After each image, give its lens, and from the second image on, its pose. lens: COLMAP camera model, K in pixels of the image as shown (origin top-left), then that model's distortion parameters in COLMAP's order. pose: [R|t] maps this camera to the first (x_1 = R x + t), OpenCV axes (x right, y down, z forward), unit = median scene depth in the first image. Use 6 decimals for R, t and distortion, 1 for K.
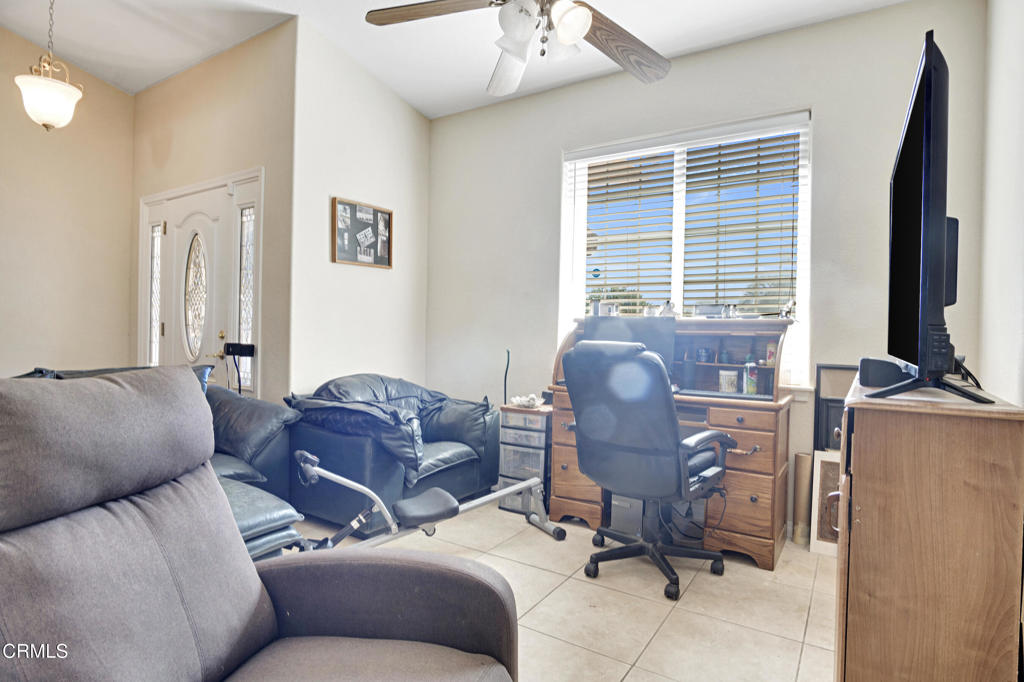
lens RADIAL K [[545.4, 0, 512.0], [0, 545.4, 341.0], [0, 0, 1]] dist [-0.030537, 0.000268]
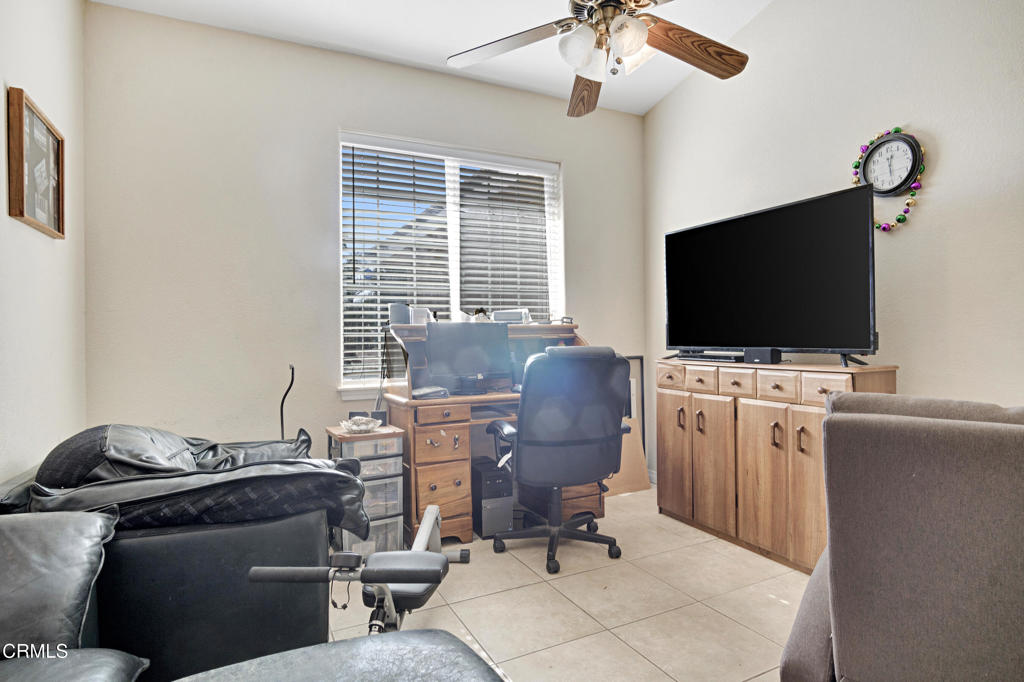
lens RADIAL K [[545.4, 0, 512.0], [0, 545.4, 341.0], [0, 0, 1]] dist [-0.030537, 0.000268]
pose [[0.508304, -0.030422, 0.860640, -0.586941], [0.038362, 0.999184, 0.012662, -0.019370], [-0.860323, 0.026580, 0.509056, 0.398780]]
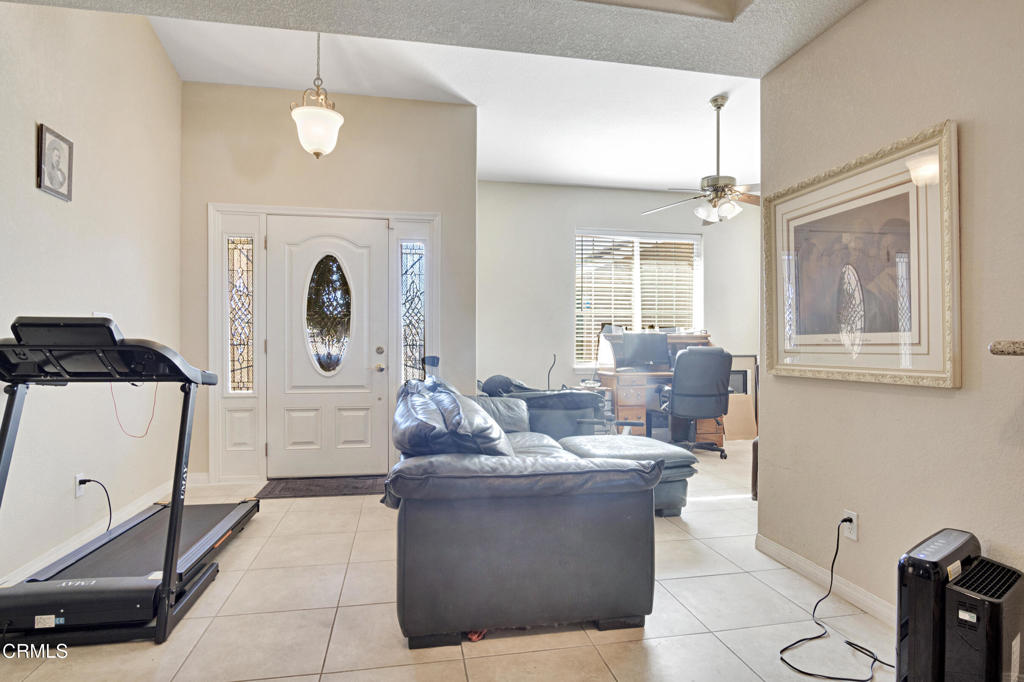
lens RADIAL K [[545.4, 0, 512.0], [0, 545.4, 341.0], [0, 0, 1]] dist [-0.030537, 0.000268]
pose [[0.724377, -0.016263, 0.689212, -1.318353], [0.022034, 0.999757, 0.000432, -0.027399], [-0.689052, 0.014874, 0.724560, -0.022122]]
